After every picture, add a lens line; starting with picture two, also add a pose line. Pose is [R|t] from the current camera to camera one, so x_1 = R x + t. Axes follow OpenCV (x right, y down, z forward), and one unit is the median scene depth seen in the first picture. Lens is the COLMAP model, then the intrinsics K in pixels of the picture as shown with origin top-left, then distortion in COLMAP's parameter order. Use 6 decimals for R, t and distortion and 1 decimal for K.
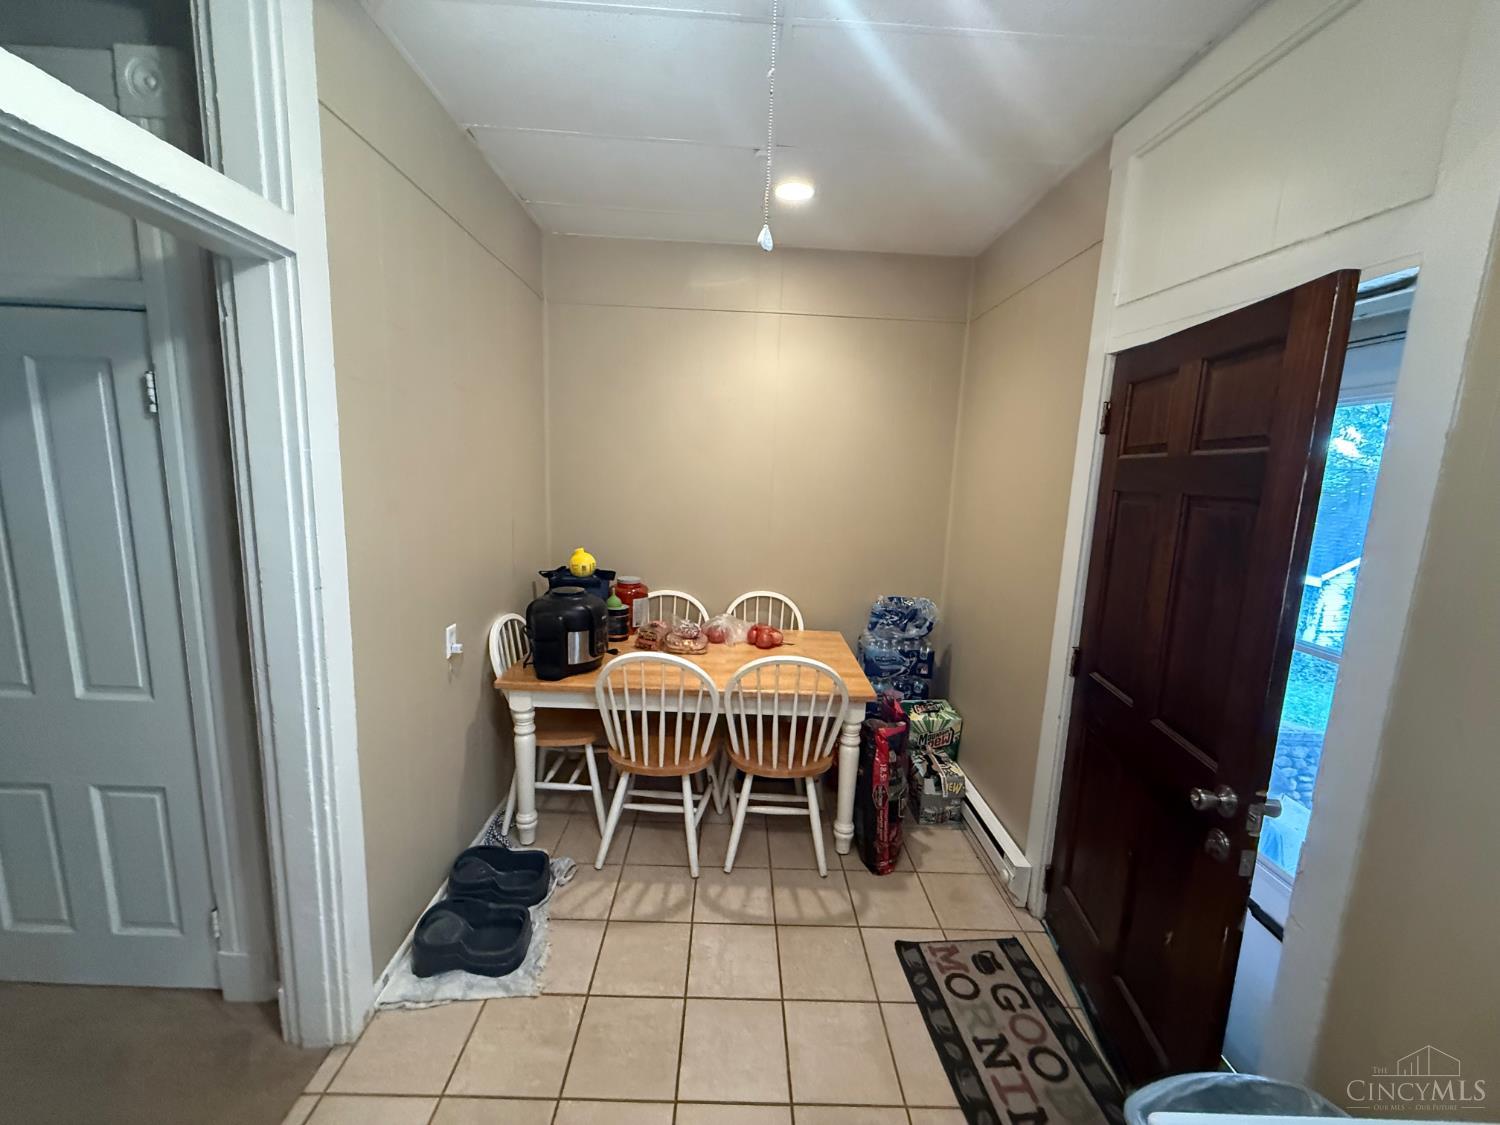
lens RADIAL K [[599.9, 0, 749.5], [0, 599.9, 562.8], [0, 0, 1]] dist [0.002641, 0.000394]
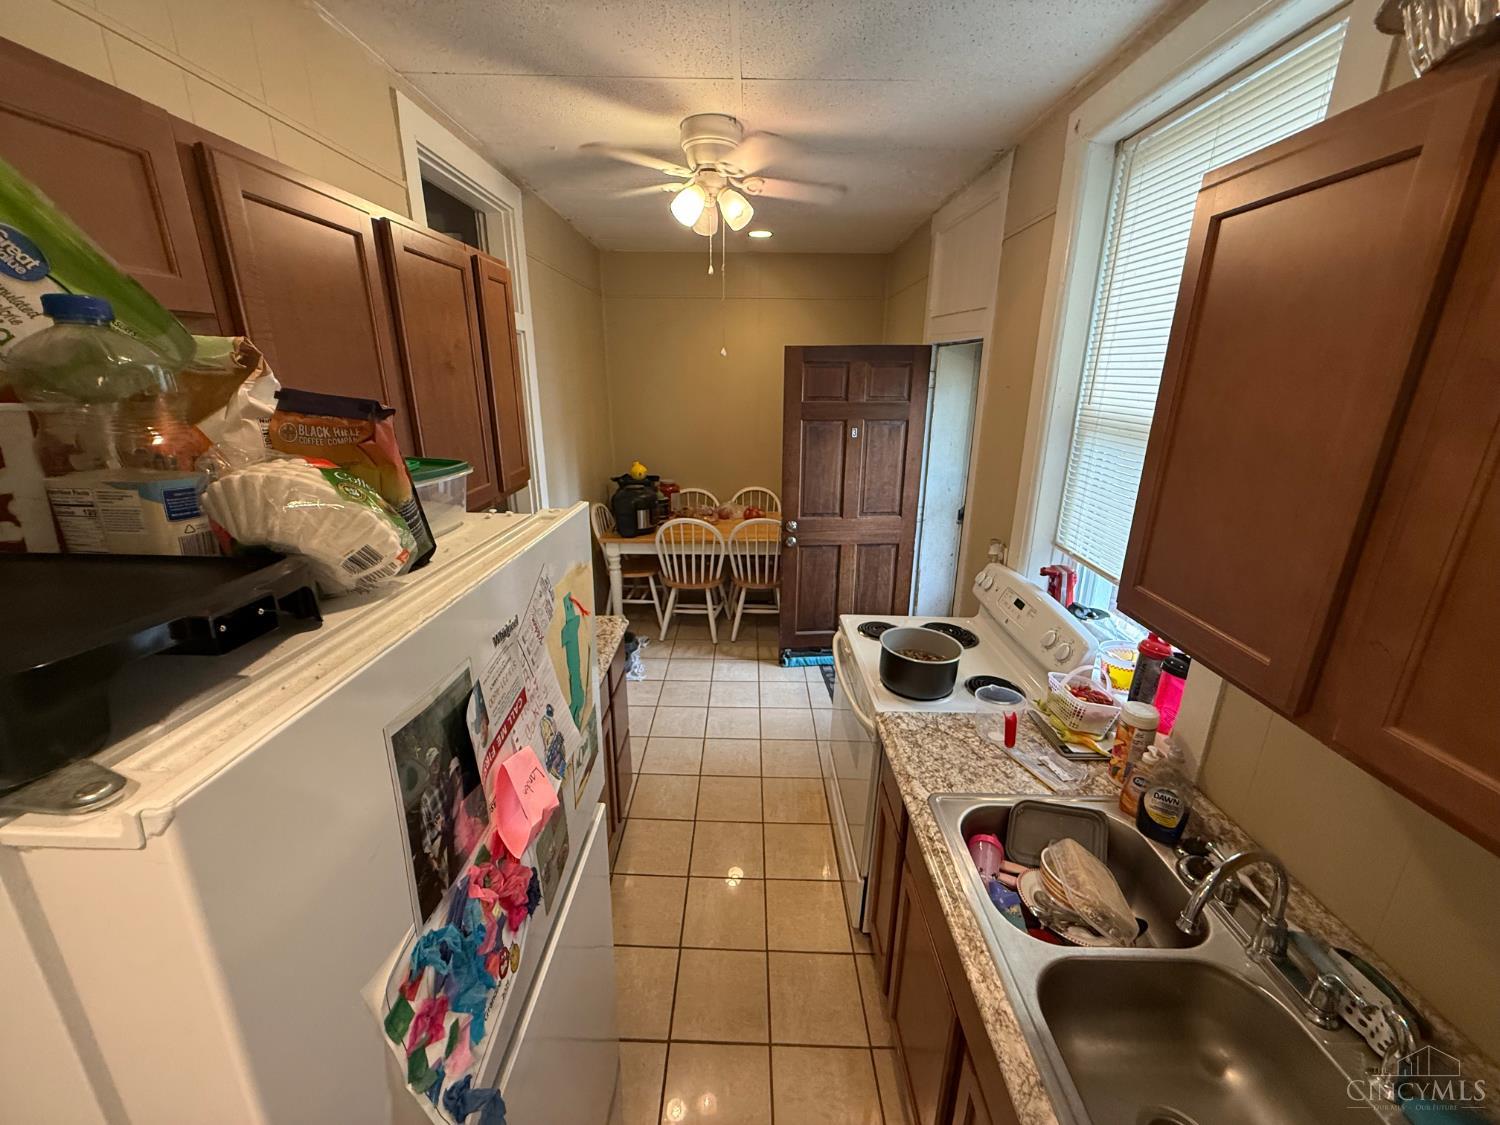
lens RADIAL K [[599.9, 0, 742.3], [0, 599.9, 561.7], [0, 0, 1]] dist [0.002641, 0.000394]
pose [[0.998469, -0.022894, -0.050349, 0.080508], [0.029859, 0.989378, 0.142263, 0.022439], [0.046557, -0.143548, 0.988548, -0.680592]]
